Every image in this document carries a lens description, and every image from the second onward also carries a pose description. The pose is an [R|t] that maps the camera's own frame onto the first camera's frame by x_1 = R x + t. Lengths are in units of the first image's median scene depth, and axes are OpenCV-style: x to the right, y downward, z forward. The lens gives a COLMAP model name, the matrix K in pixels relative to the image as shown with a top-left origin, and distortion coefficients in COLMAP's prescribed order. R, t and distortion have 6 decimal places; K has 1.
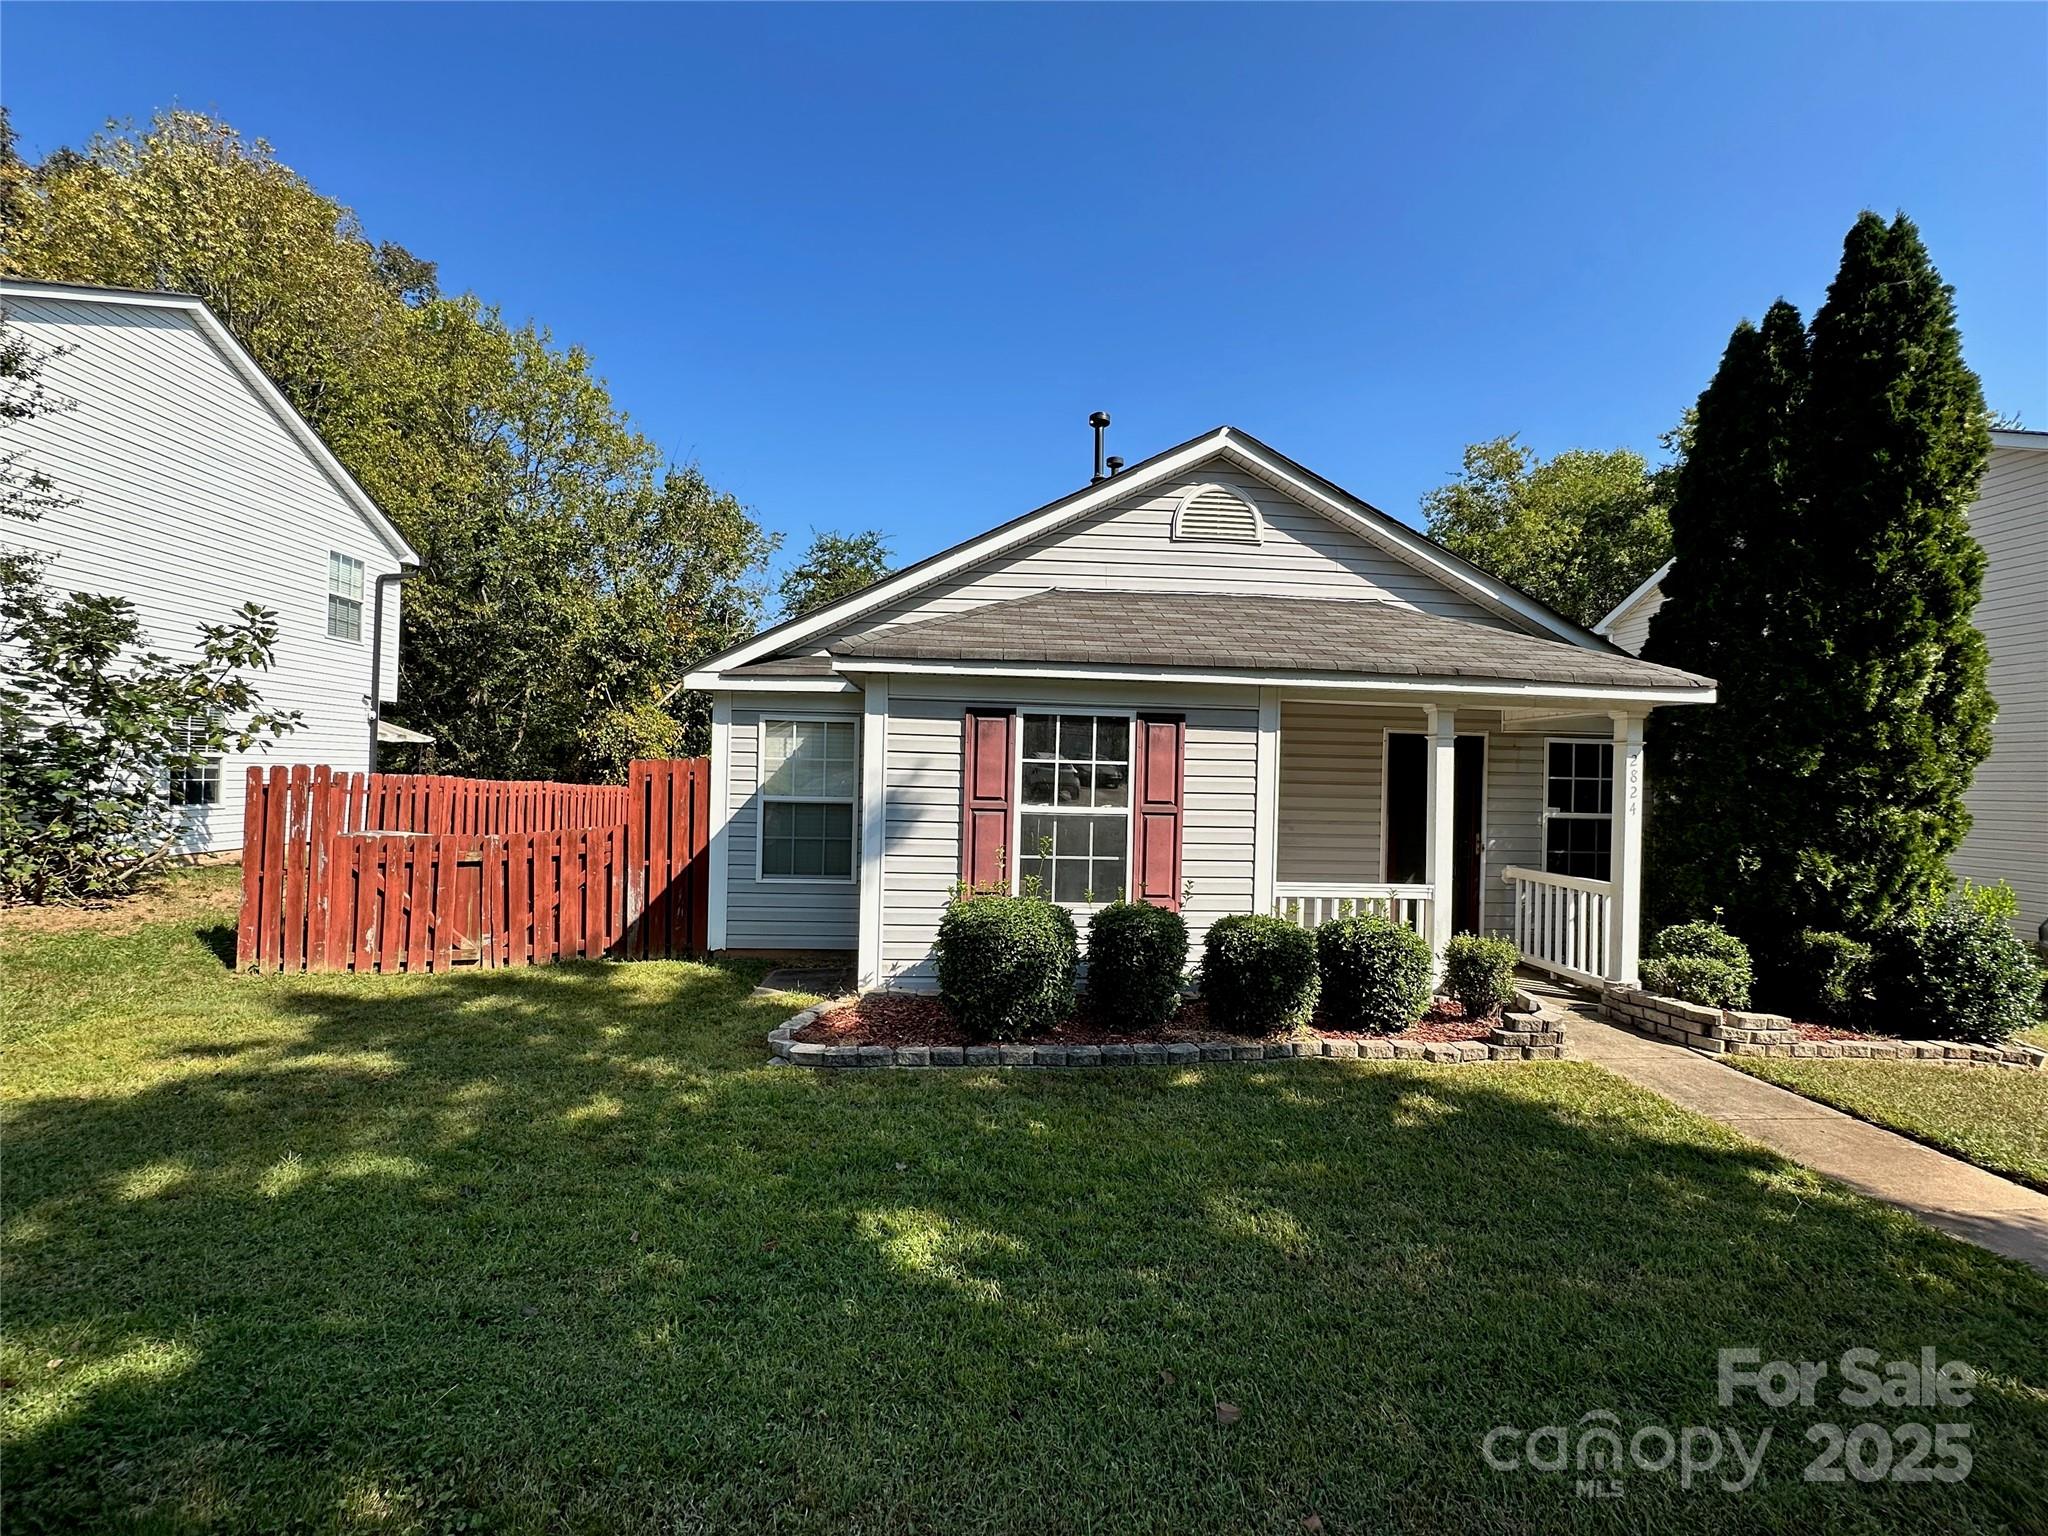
lens RADIAL K [[810.2, 0, 1028.1], [0, 810.2, 768.8], [0, 0, 1]] dist [-0.004503, -0.000145]
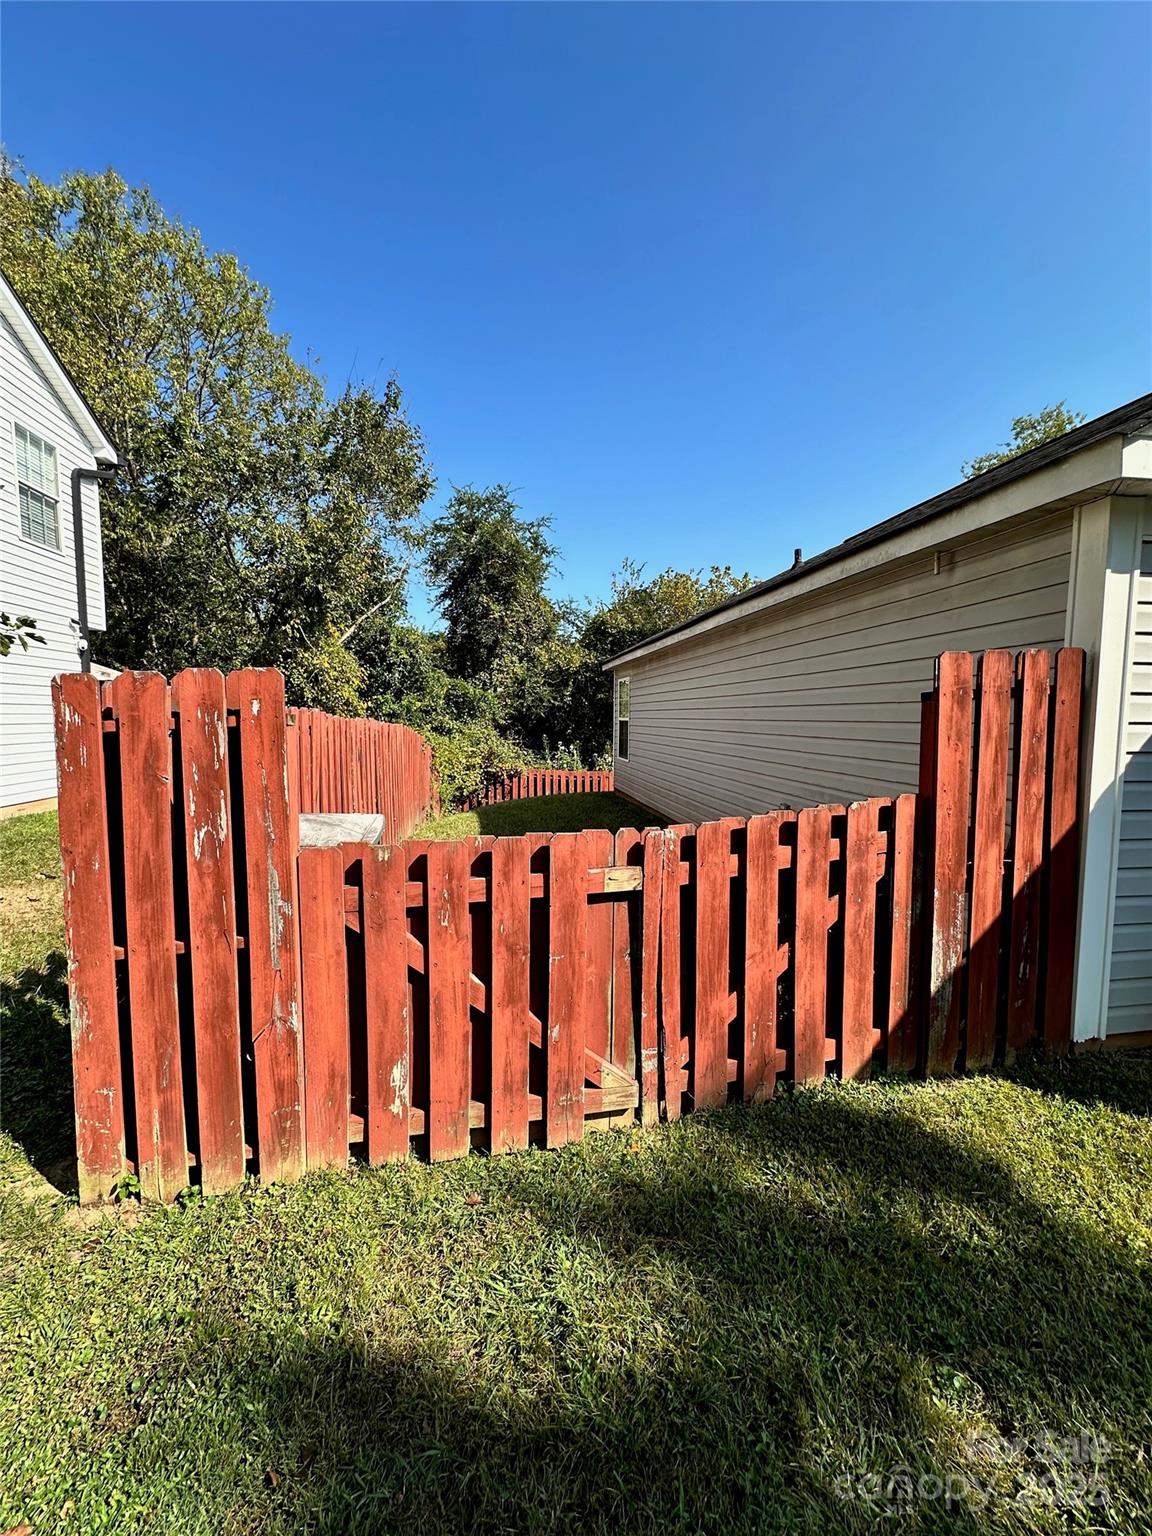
lens RADIAL K [[607.7, 0, 574.9], [0, 607.7, 763.8], [0, 0, 1]] dist [-0.004503, -0.000145]
pose [[0.996708, -0.026957, 0.076459, -0.723837], [0.019904, 0.995601, 0.091554, 0.015147], [-0.078591, -0.089731, 0.992860, 0.674268]]
